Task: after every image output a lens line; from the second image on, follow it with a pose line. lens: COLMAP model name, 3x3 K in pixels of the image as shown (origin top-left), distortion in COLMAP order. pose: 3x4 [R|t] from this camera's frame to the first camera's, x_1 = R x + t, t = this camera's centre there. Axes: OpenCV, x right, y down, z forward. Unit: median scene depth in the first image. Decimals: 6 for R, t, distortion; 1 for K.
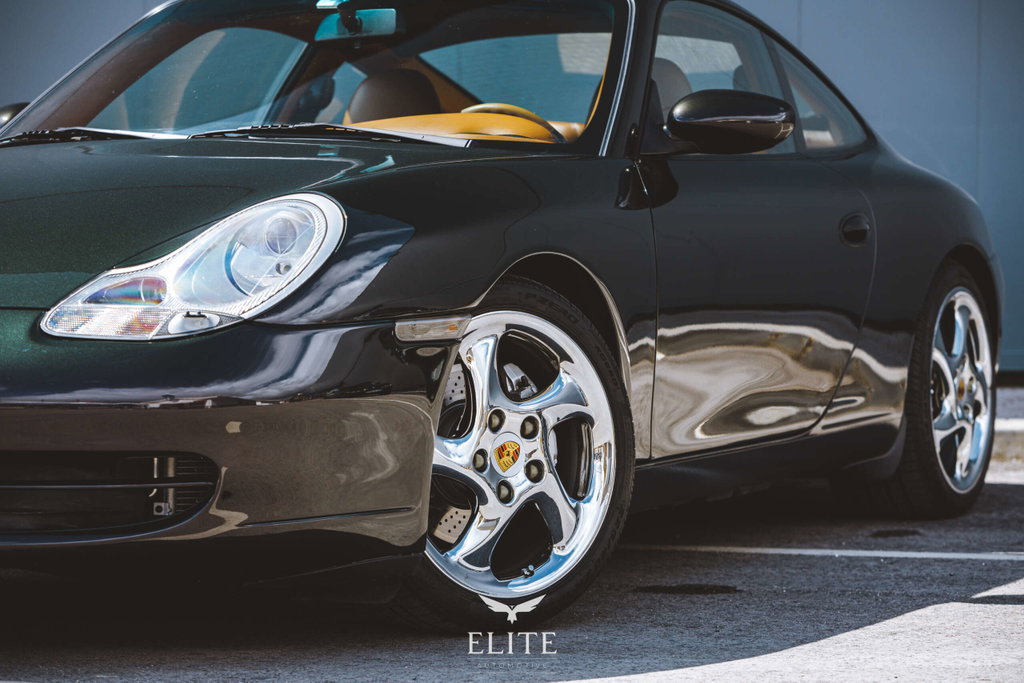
lens RADIAL K [[3341.7, 0, 512.0], [0, 3341.7, 341.5], [0, 0, 1]] dist [-0.032019, -0.918401]
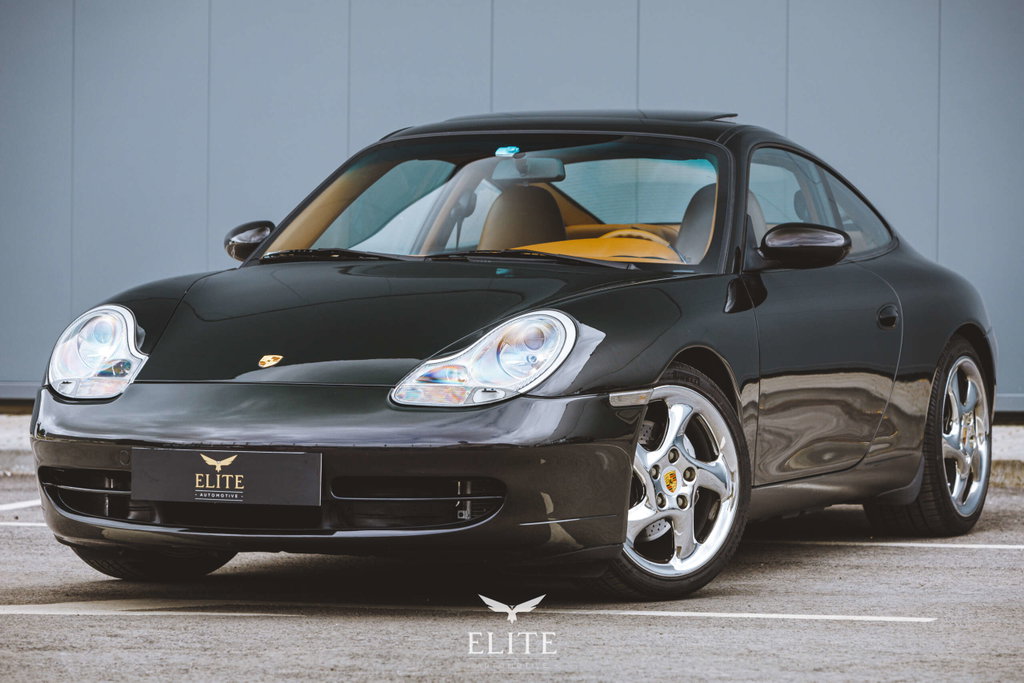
lens RADIAL K [[4702.4, 0, 512.0], [0, 4702.4, 341.5], [0, 0, 1]] dist [0.037841, -1.329060]
pose [[0.999006, 0.000098, 0.044565, -0.141062], [0.000084, 0.999992, -0.004087, -0.017018], [-0.044565, 0.004087, 0.998998, -0.938679]]
